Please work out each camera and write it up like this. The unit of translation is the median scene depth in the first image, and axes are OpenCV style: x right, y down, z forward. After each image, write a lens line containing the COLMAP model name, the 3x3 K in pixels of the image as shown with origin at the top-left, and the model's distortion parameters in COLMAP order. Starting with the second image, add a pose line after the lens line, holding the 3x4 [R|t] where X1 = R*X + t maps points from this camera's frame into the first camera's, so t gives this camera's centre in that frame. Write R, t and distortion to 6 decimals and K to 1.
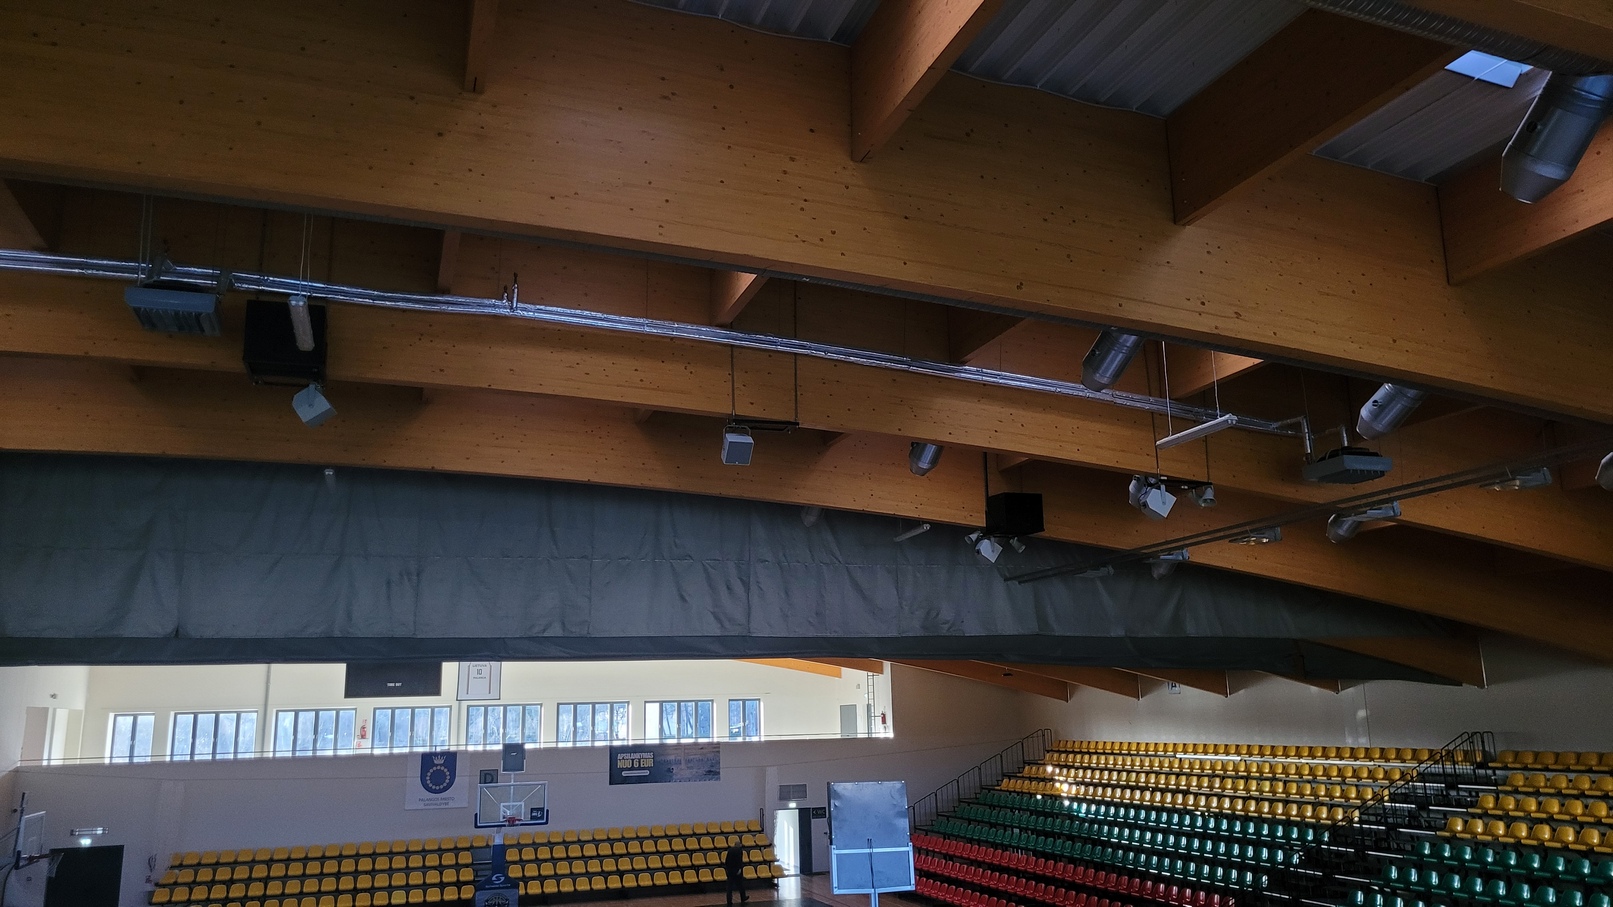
lens RADIAL K [[1199.4, 0, 792.9], [0, 1199.4, 448.3], [0, 0, 1]] dist [0.043362, -0.022896]
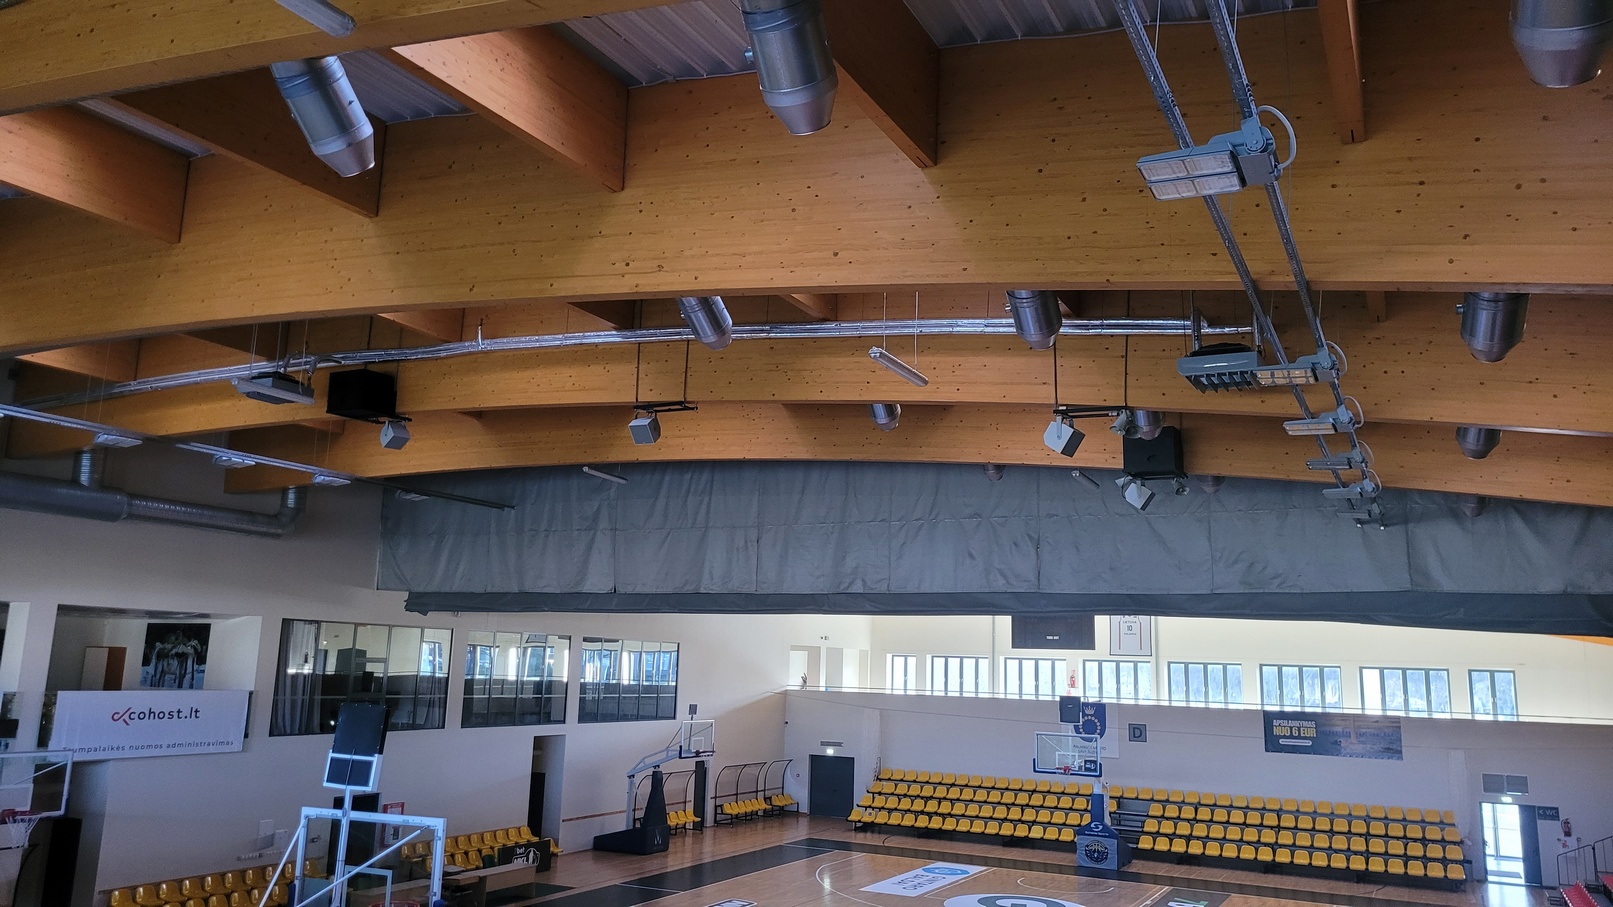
lens RADIAL K [[1199.4, 0, 791.8], [0, 1199.4, 442.2], [0, 0, 1]] dist [0.043362, -0.022896]
pose [[0.696552, -0.089860, -0.711857, 0.281357], [0.111201, 0.993659, -0.016623, 0.014851], [0.708837, -0.067580, 0.702128, 0.093210]]
